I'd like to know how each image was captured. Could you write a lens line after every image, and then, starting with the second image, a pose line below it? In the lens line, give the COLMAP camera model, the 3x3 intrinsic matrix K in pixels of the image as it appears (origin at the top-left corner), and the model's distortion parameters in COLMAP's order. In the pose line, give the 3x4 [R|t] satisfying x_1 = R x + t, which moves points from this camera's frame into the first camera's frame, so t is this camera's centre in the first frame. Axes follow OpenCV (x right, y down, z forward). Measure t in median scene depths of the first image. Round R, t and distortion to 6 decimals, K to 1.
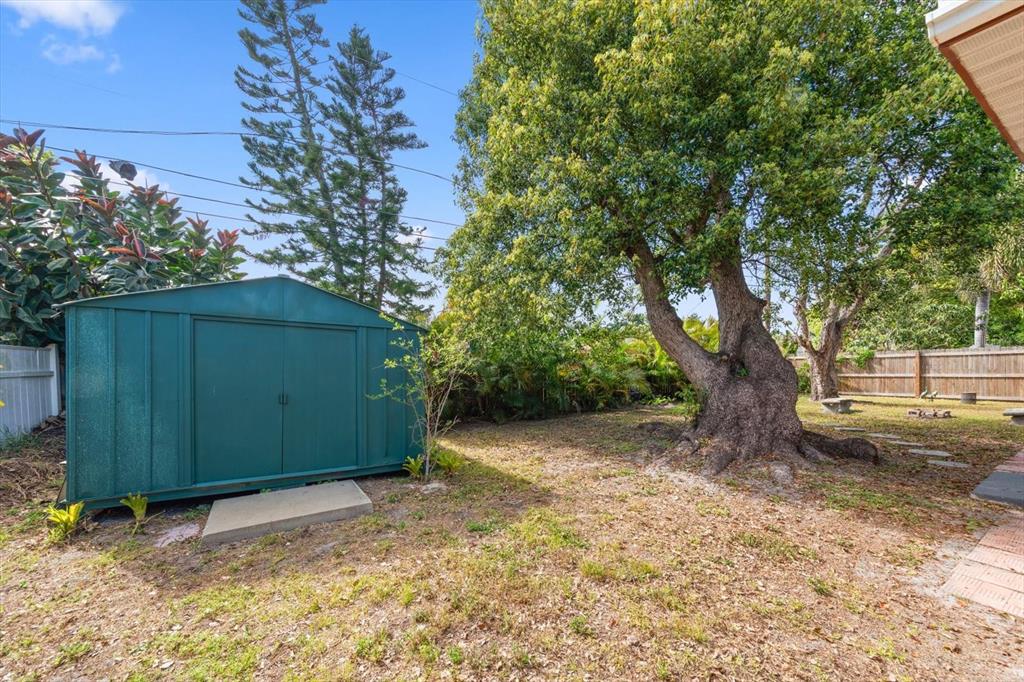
lens RADIAL K [[376.8, 0, 507.9], [0, 376.8, 370.7], [0, 0, 1]] dist [0.000762, 0.000096]
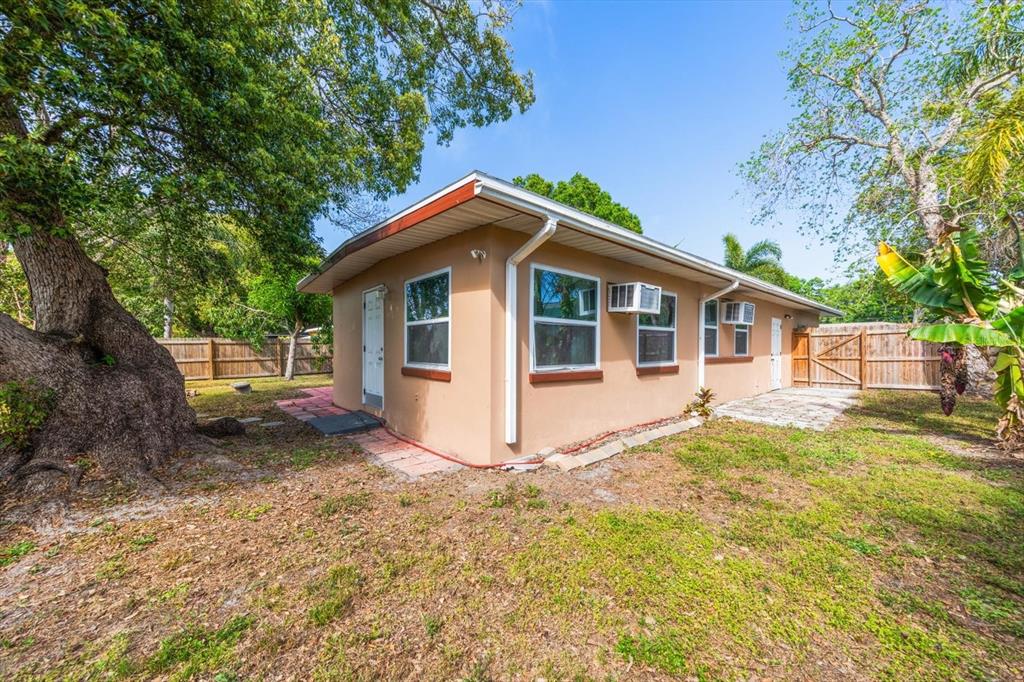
lens RADIAL K [[370.0, 0, 516.1], [0, 370.0, 352.3], [0, 0, 1]] dist [0.000431, 0.000046]
pose [[-0.157541, -0.003353, 0.987507, -0.348165], [0.020251, 0.999773, 0.006625, 0.000035], [-0.987305, 0.021042, -0.157437, 0.436221]]
